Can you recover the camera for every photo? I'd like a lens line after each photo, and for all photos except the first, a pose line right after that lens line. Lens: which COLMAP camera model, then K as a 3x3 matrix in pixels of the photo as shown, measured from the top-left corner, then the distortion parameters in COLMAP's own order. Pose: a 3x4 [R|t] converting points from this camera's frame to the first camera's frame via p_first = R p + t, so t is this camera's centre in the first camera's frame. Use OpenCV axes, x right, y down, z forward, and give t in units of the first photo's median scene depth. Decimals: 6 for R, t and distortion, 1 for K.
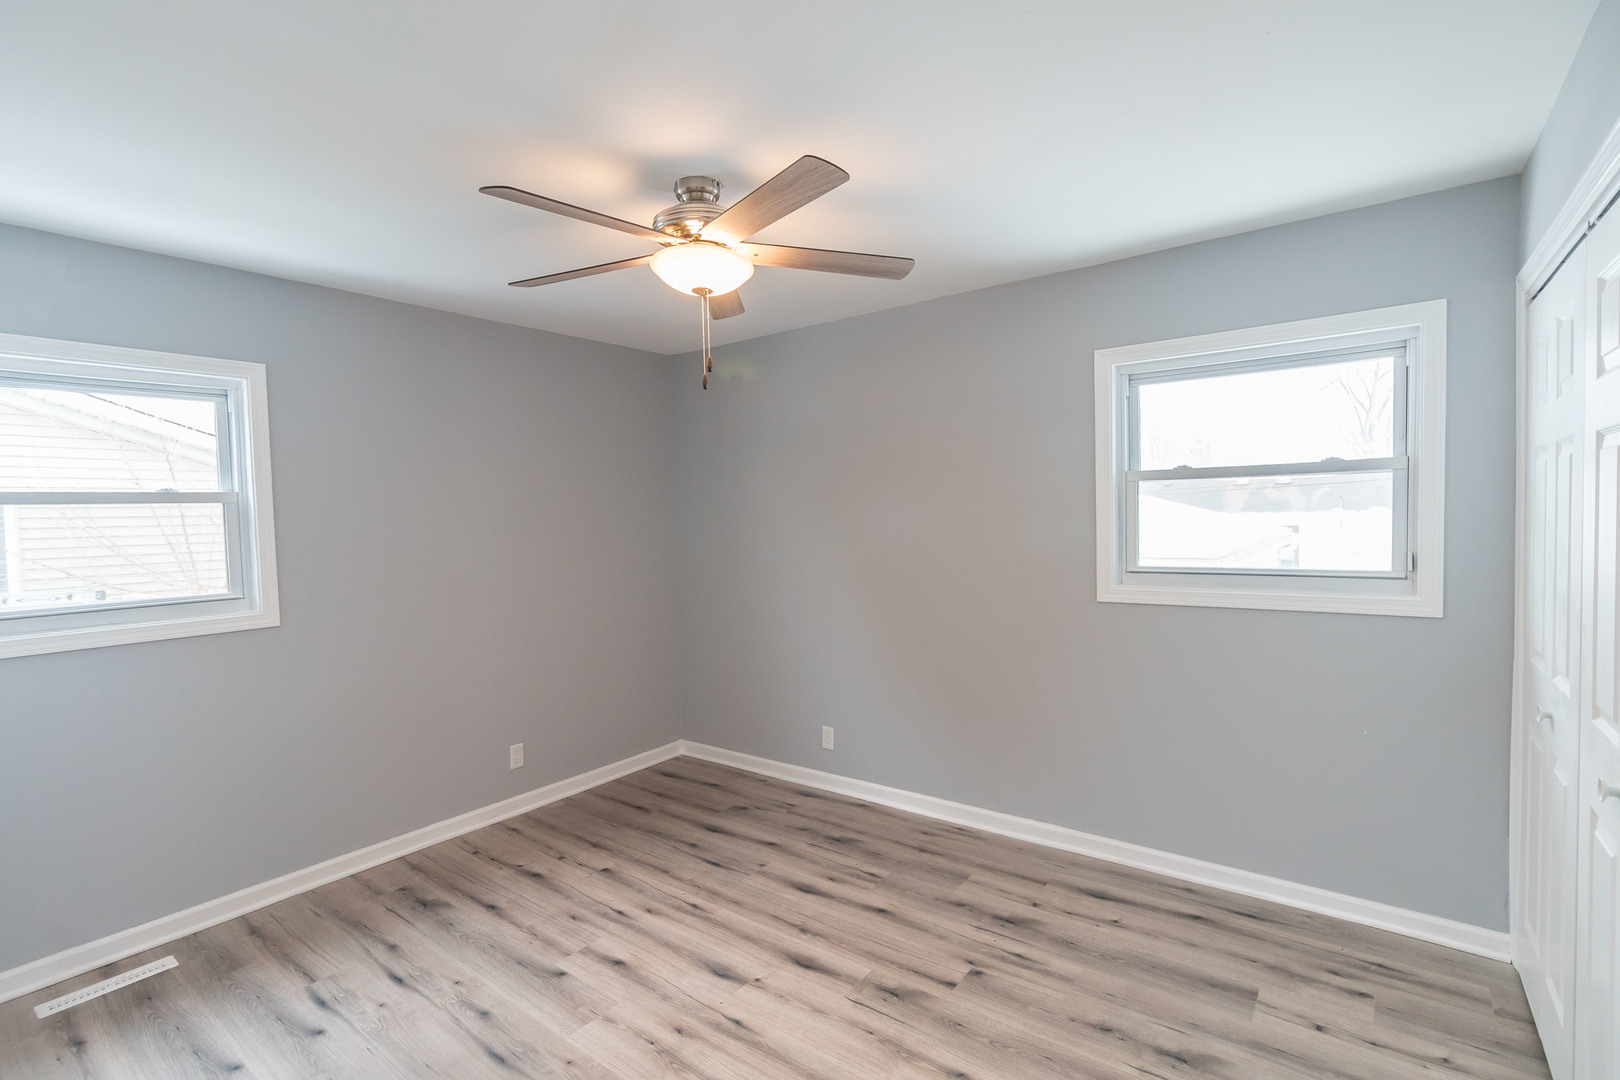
lens RADIAL K [[750.0, 0, 809.2], [0, 750.0, 537.1], [0, 0, 1]] dist [-0.003207, -0.000599]
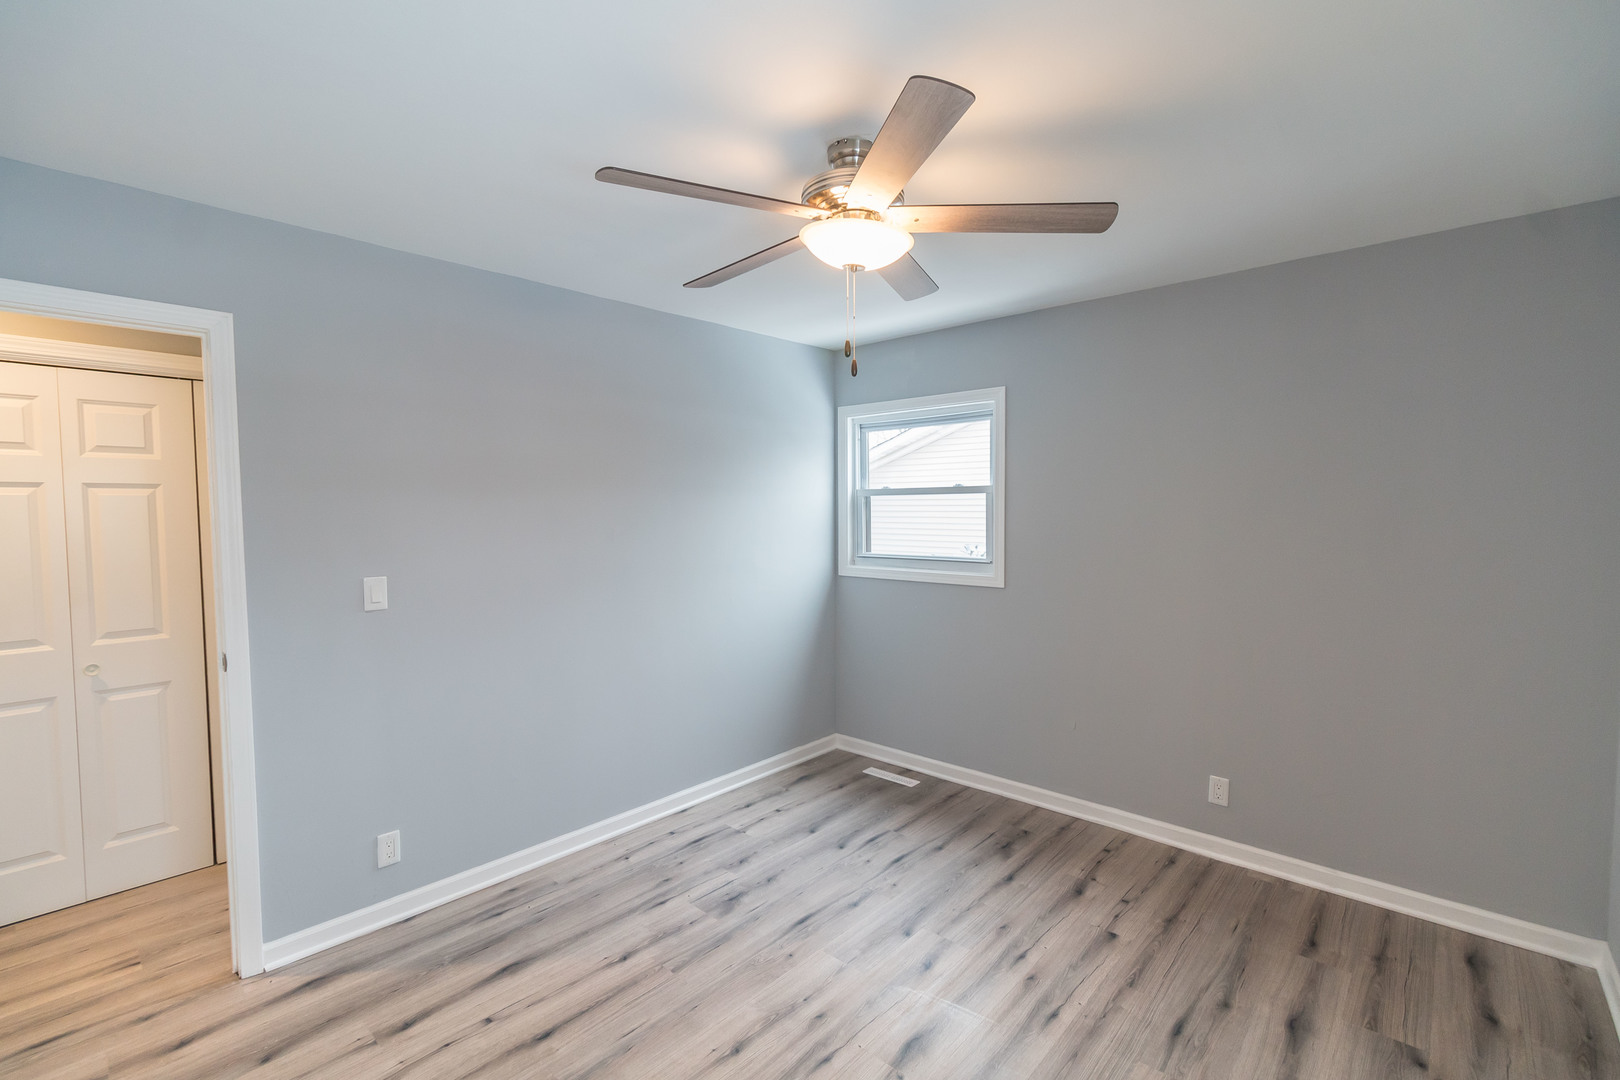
lens RADIAL K [[713.9, 0, 808.4], [0, 713.9, 547.5], [0, 0, 1]] dist [-0.000486, 0.000005]
pose [[-0.080449, 0.082293, -0.993356, 0.552026], [-0.028841, 0.995977, 0.084846, -0.047815], [0.996341, 0.035475, -0.077752, 0.766253]]
